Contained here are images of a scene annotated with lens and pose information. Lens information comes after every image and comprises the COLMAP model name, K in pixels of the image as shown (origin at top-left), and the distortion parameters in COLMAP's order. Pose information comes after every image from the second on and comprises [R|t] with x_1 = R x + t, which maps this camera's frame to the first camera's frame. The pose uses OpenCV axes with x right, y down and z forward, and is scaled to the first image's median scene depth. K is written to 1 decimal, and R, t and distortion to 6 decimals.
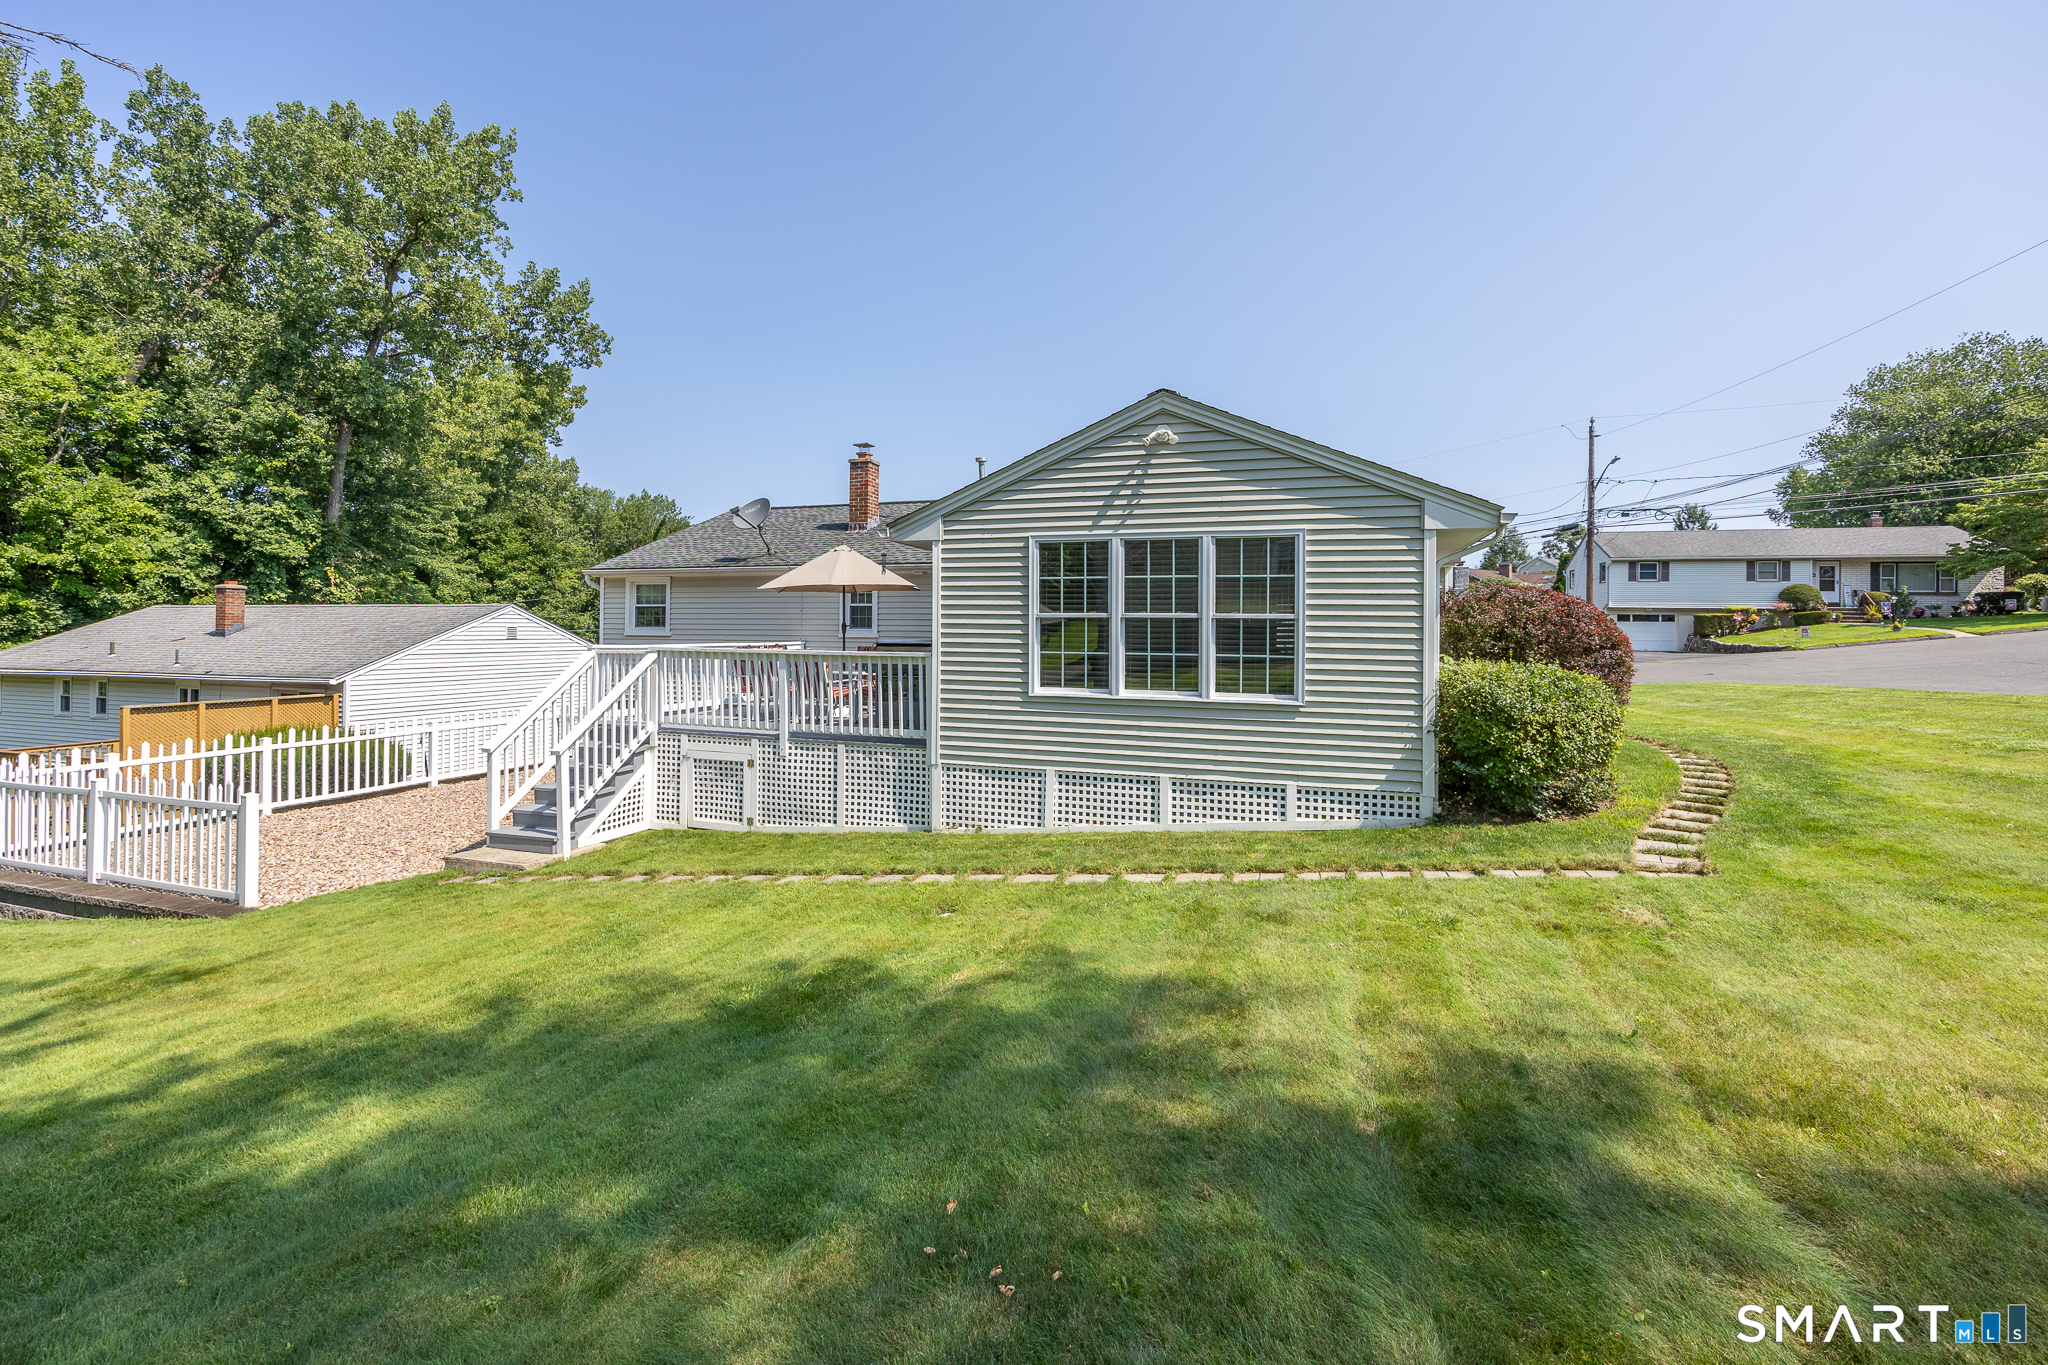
lens RADIAL K [[846.3, 0, 1064.9], [0, 846.3, 626.4], [0, 0, 1]] dist [0.000888, -0.000794]
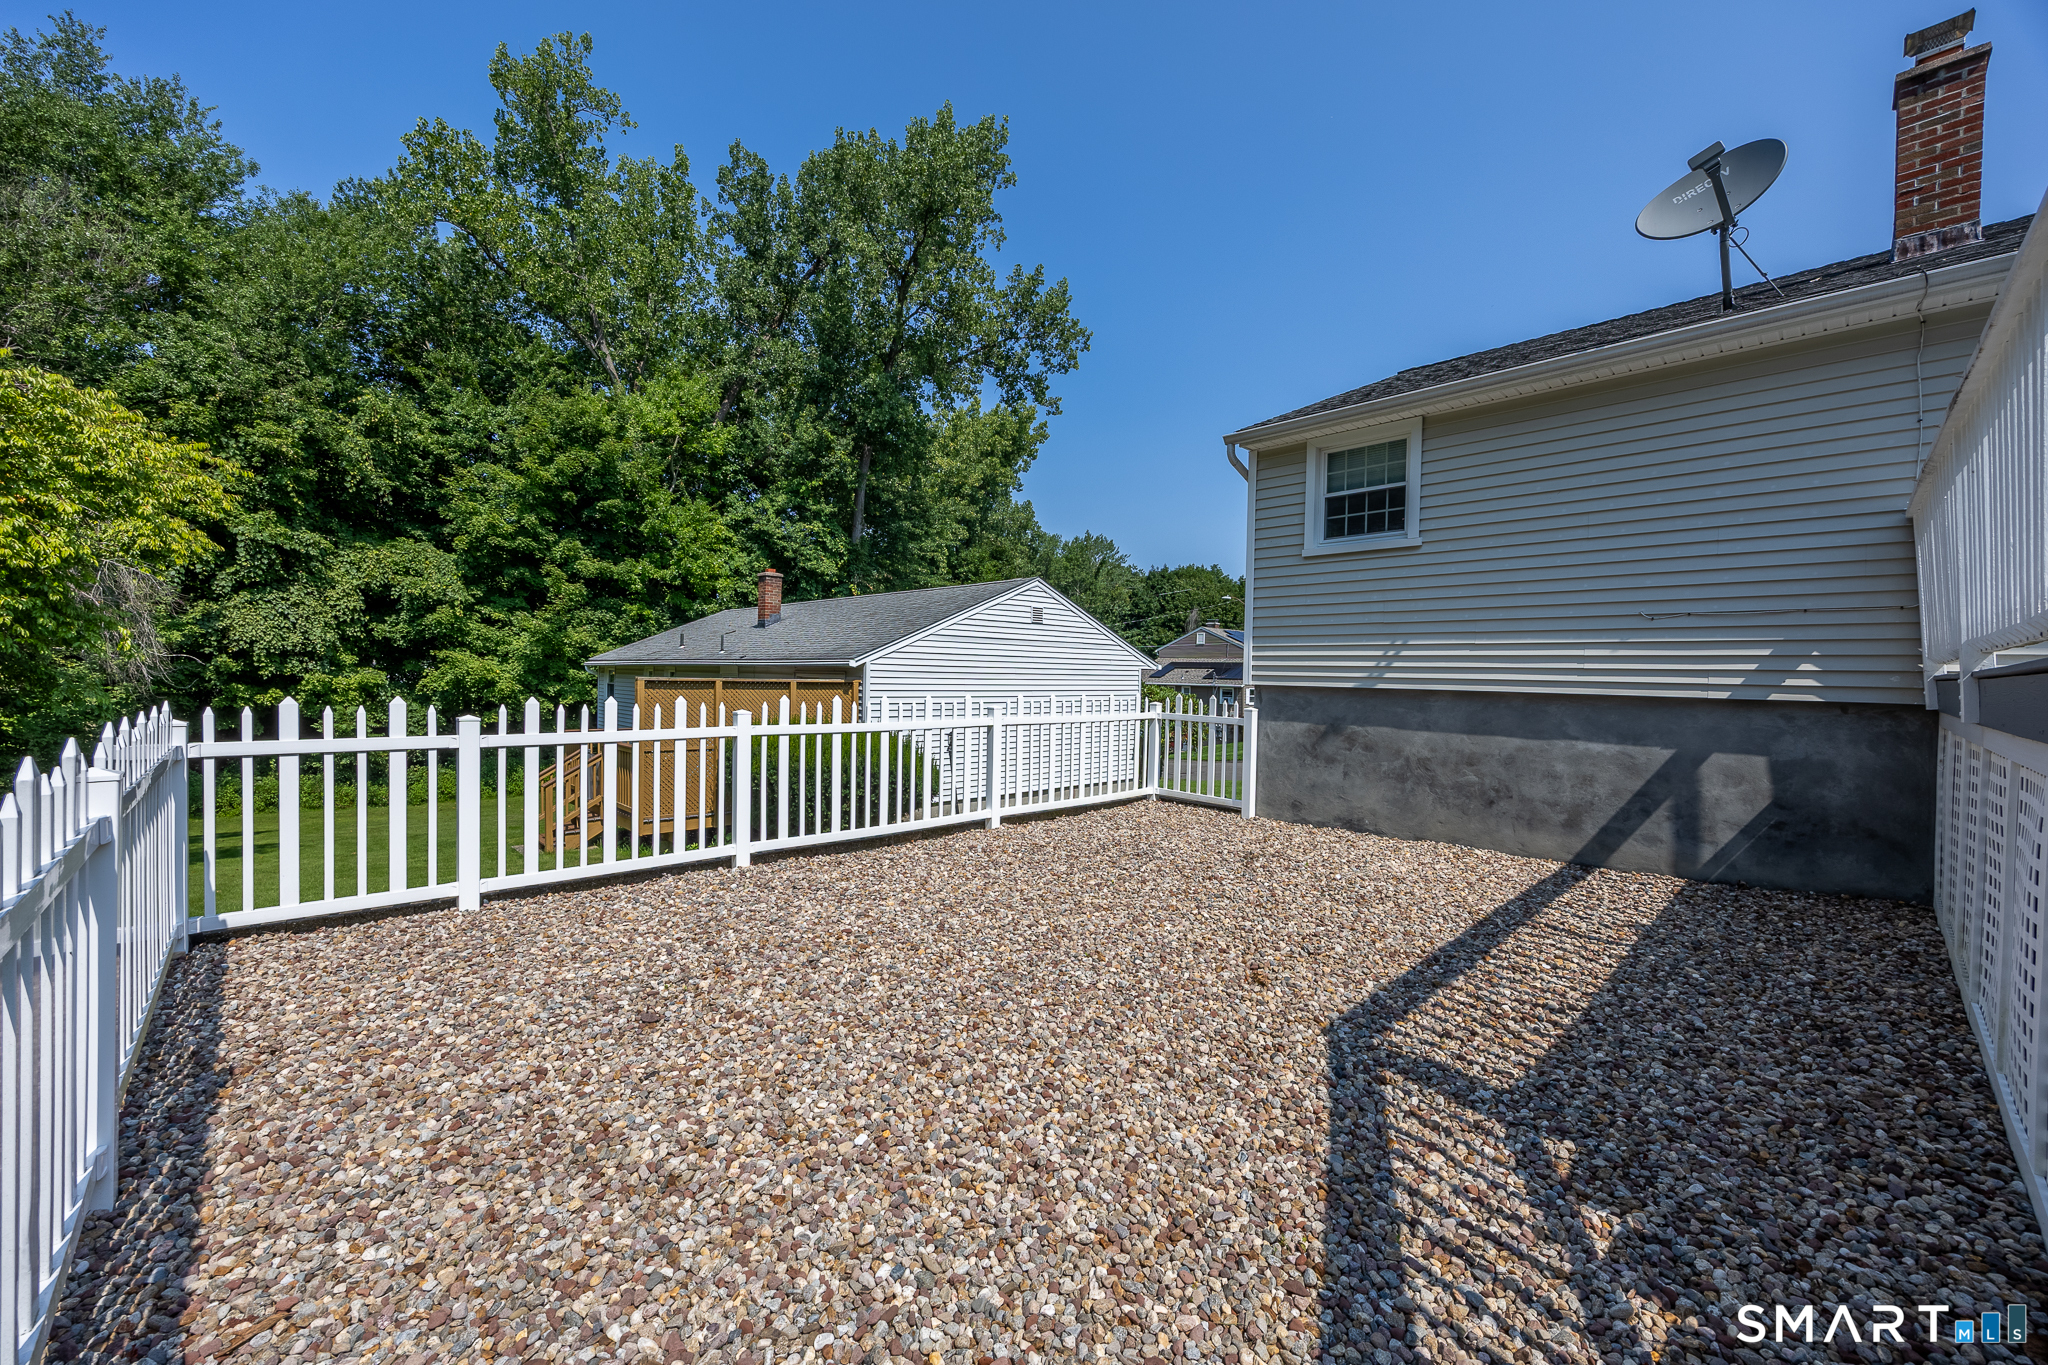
lens RADIAL K [[800.3, 0, 1024.0], [0, 800.3, 682.5], [0, 0, 1]] dist [0.000496, -0.000084]
pose [[0.873945, 0.013830, -0.485827, -0.247488], [-0.009074, 0.999885, 0.012140, 0.046649], [0.485939, -0.006201, 0.873970, 0.289901]]
